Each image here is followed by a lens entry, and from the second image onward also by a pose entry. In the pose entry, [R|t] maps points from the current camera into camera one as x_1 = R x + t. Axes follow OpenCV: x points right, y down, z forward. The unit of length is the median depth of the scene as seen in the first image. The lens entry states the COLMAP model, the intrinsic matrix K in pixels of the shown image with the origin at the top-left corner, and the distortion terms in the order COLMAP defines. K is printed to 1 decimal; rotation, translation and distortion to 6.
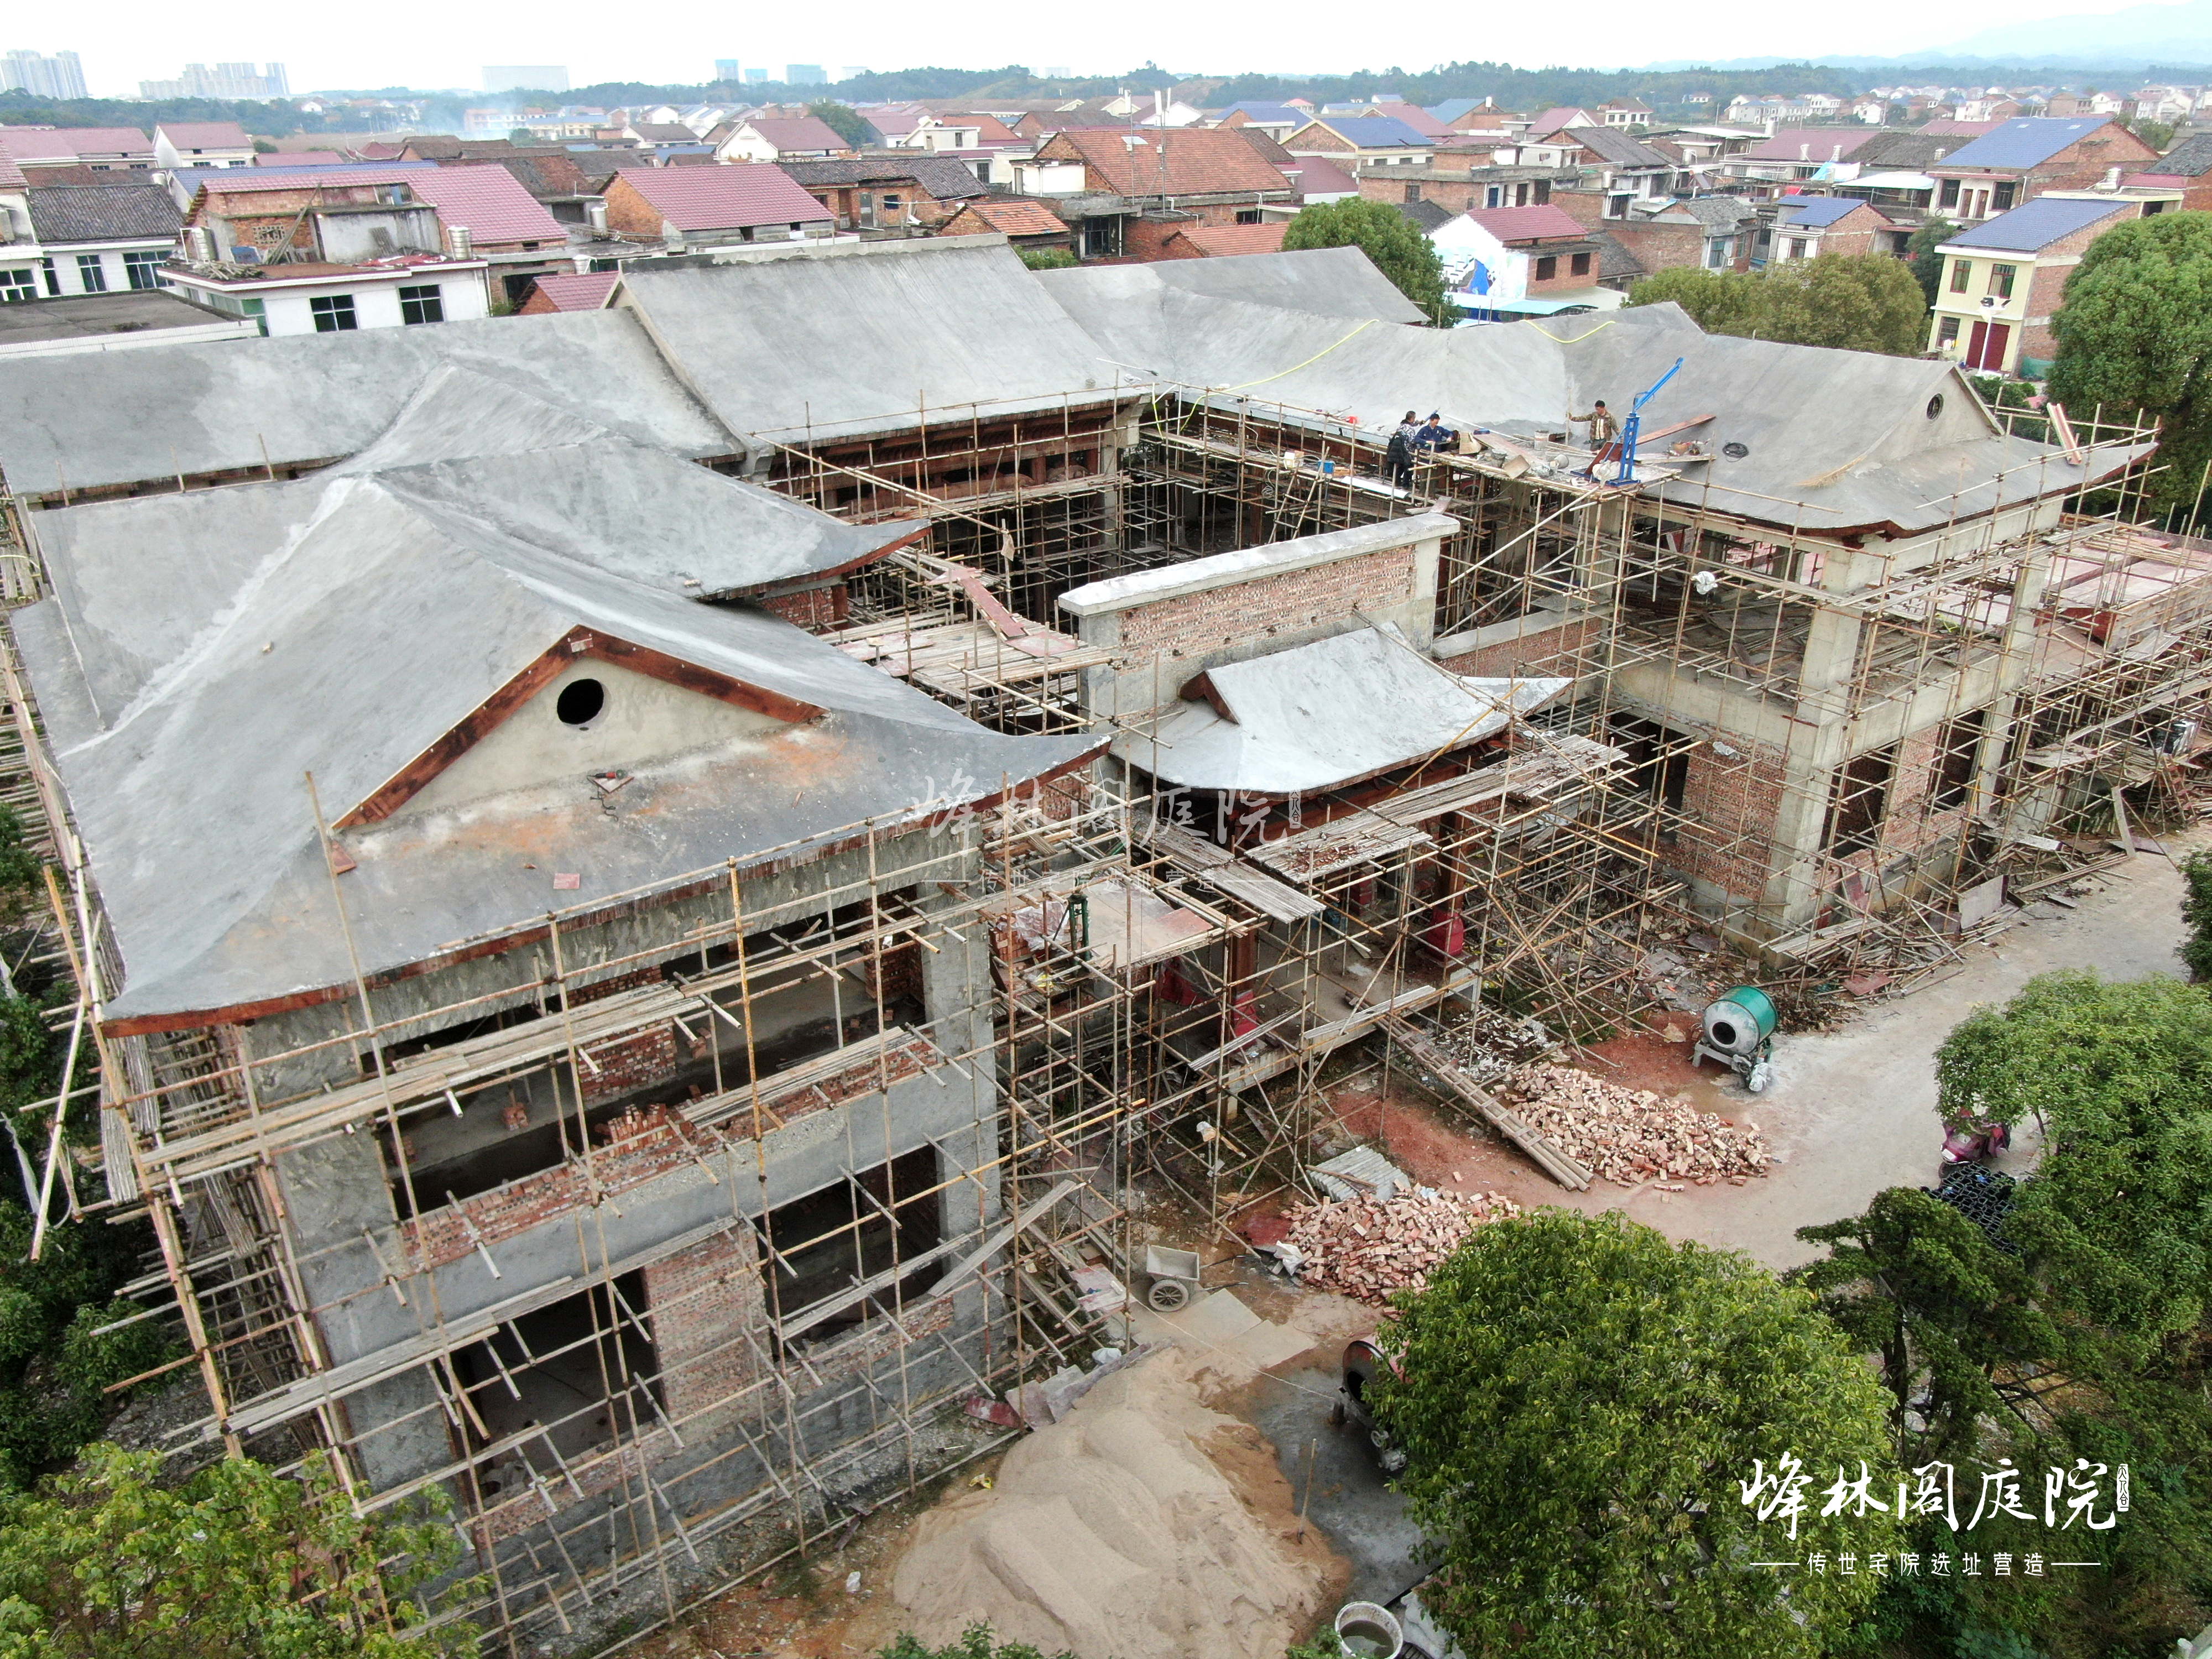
lens RADIAL K [[1591.1, 0, 1112.3], [0, 1591.1, 837.6], [0, 0, 1]] dist [-0.015001, 0.005035]
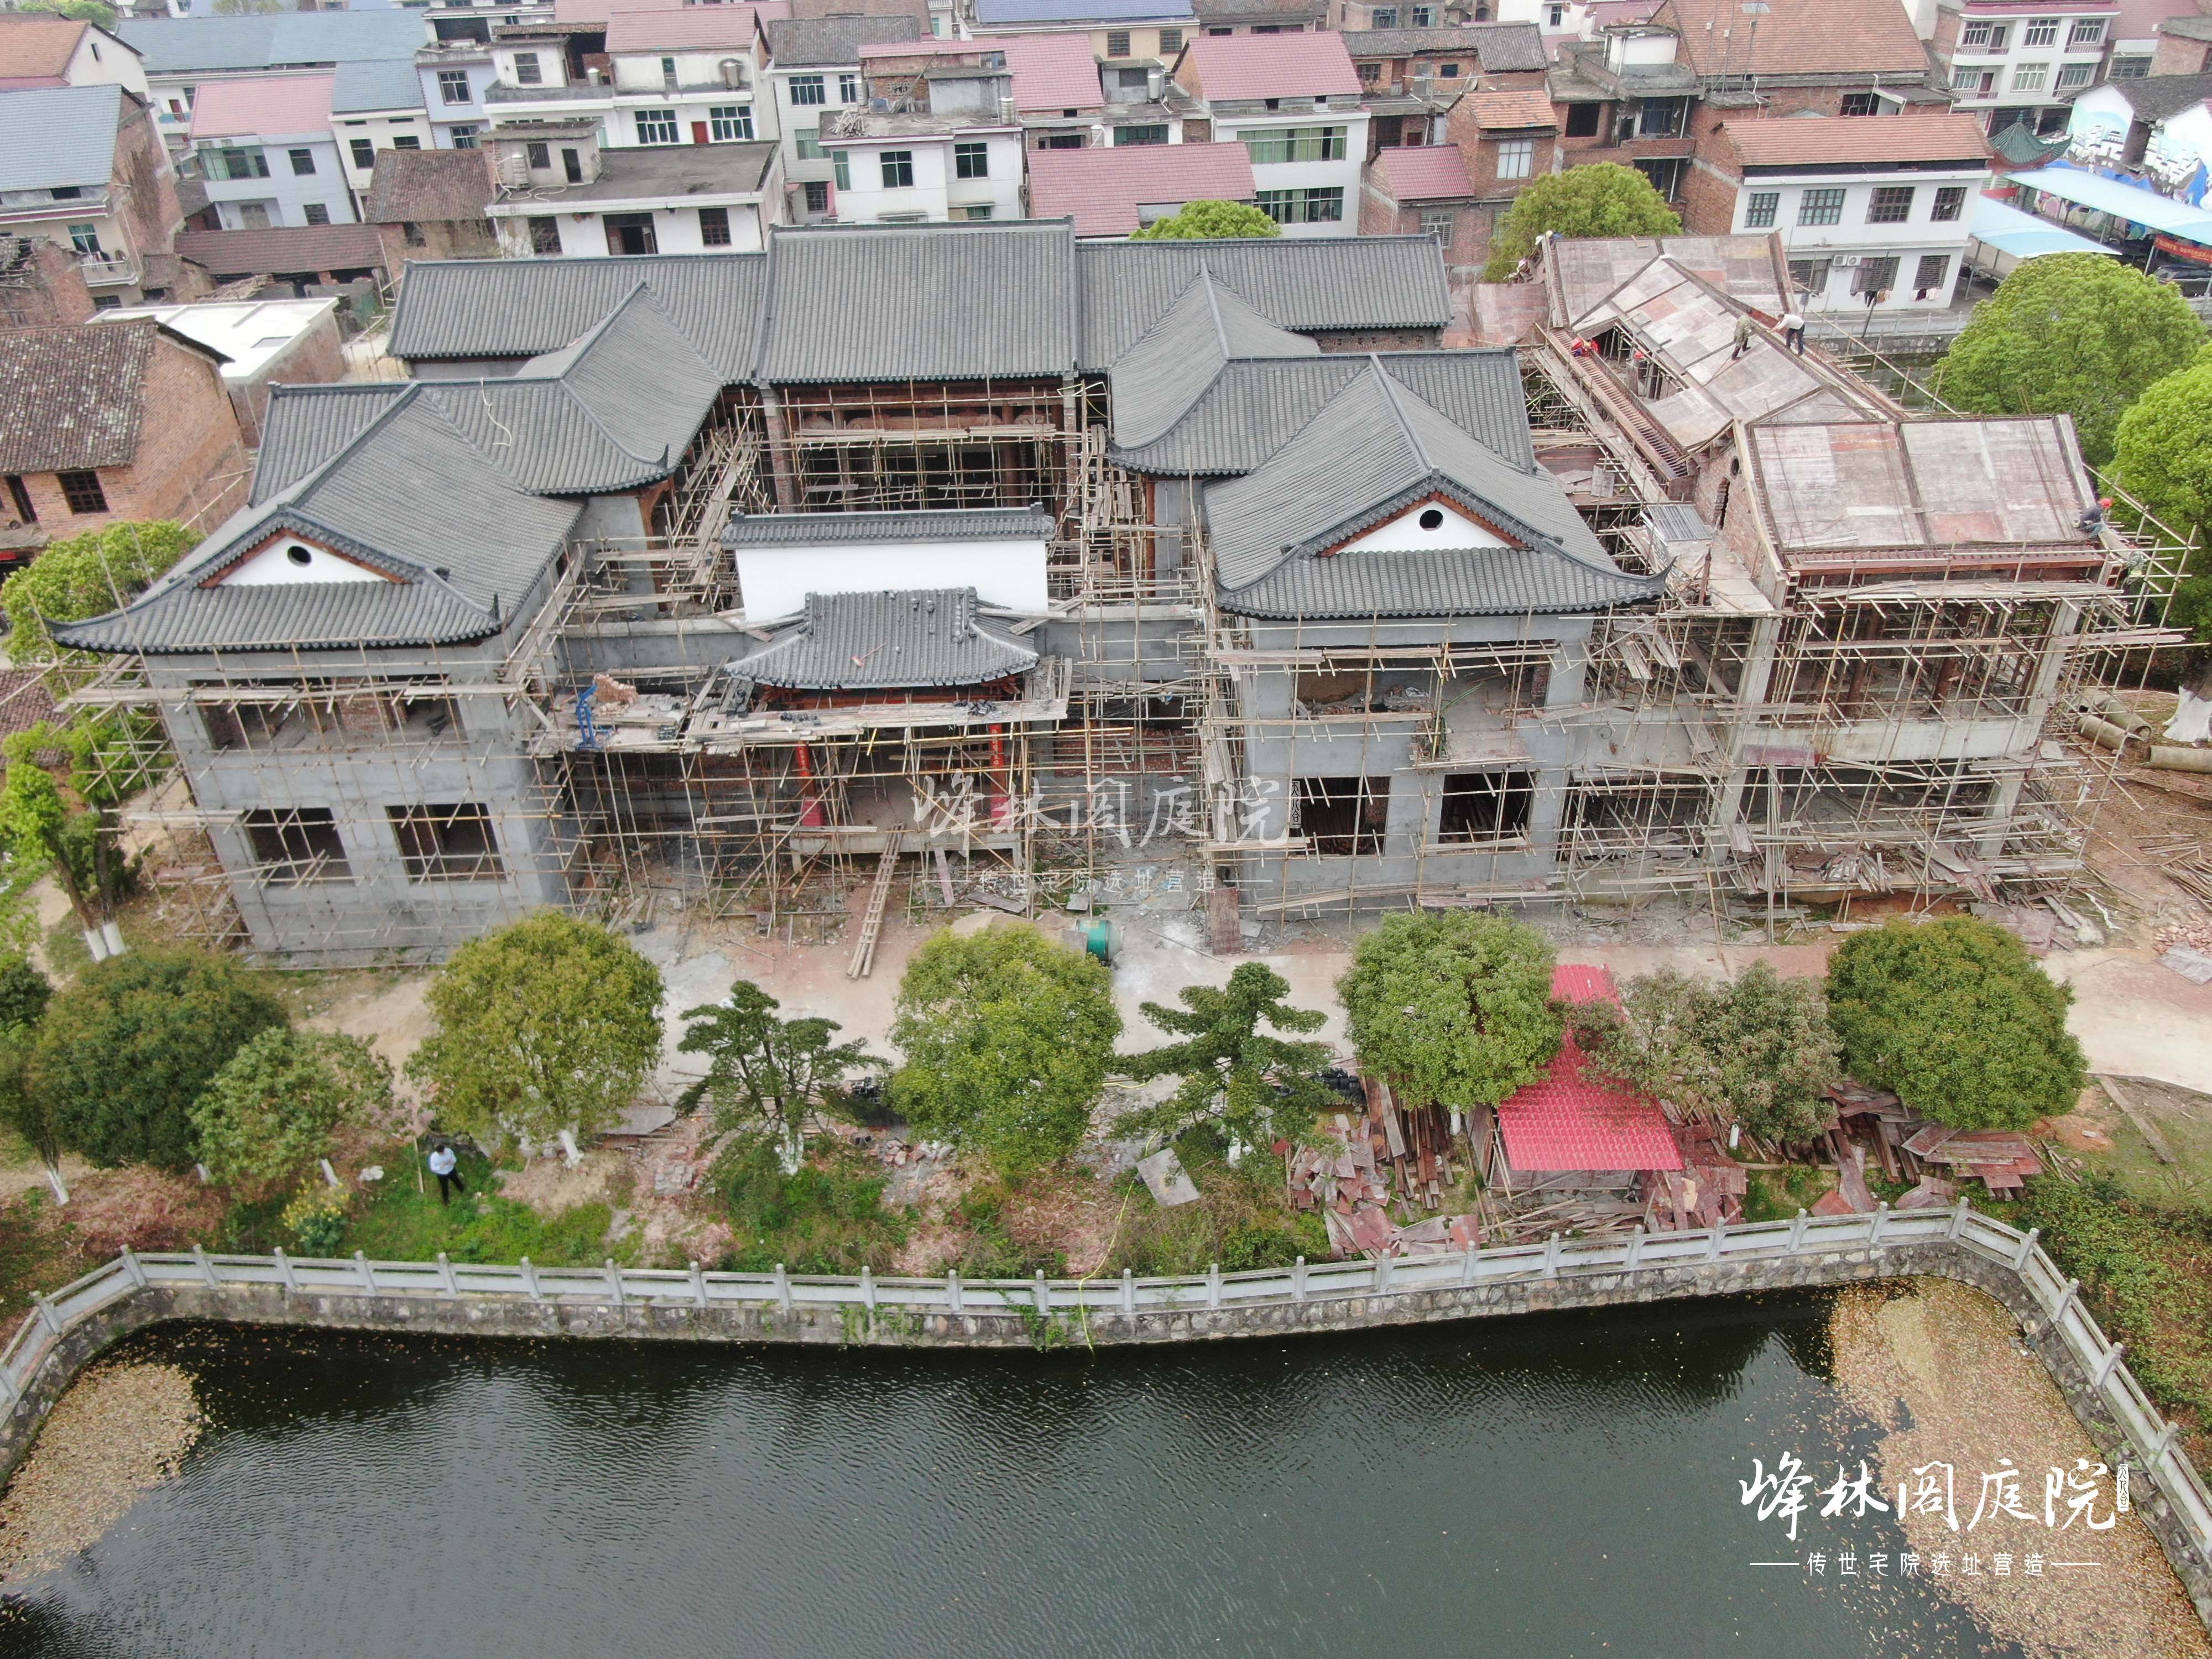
lens RADIAL K [[1591.1, 0, 1104.7], [0, 1591.1, 826.6], [0, 0, 1]] dist [-0.015001, 0.005035]
pose [[0.819902, 0.306800, -0.483358, 0.464168], [-0.231087, 0.949804, 0.210881, -0.117651], [0.523794, -0.061204, 0.849644, -0.086465]]
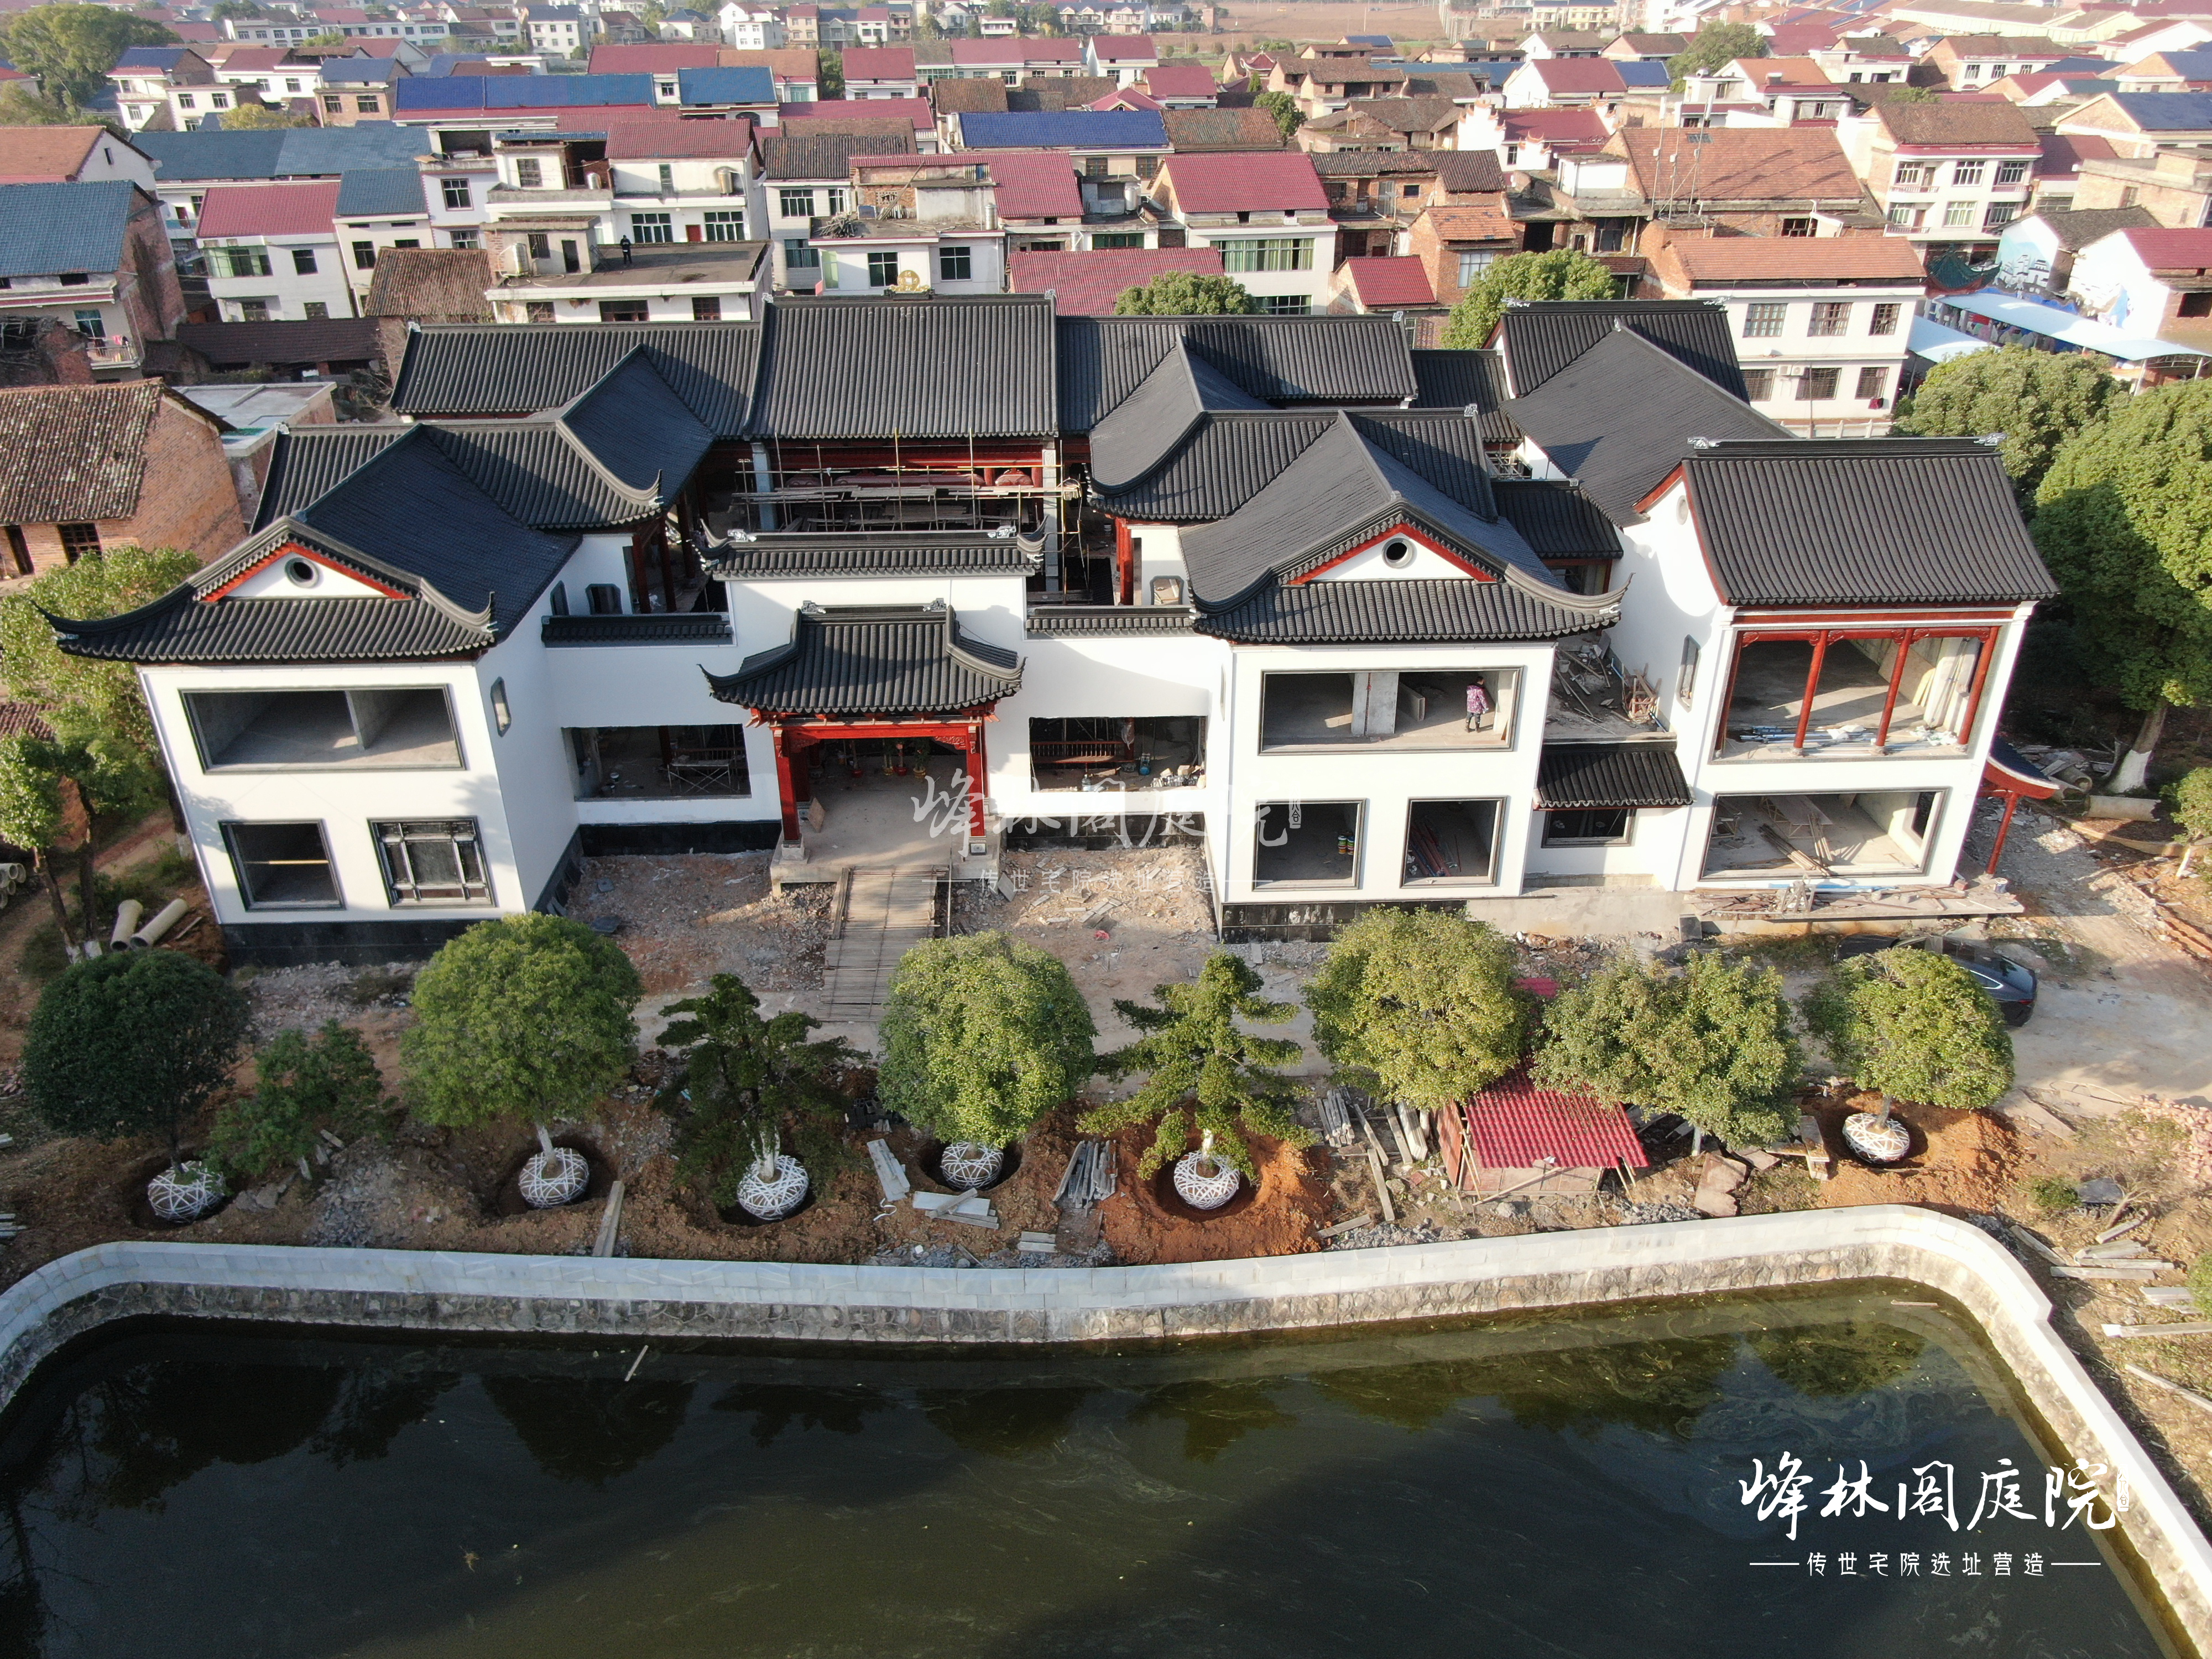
lens RADIAL K [[1591.1, 0, 1105.4], [0, 1591.1, 821.8], [0, 0, 1]] dist [-0.015001, 0.005035]
pose [[0.826853, 0.273467, -0.491456, 0.482070], [-0.242799, 0.961771, 0.126672, -0.079702], [0.507309, 0.014586, 0.861641, -0.102358]]
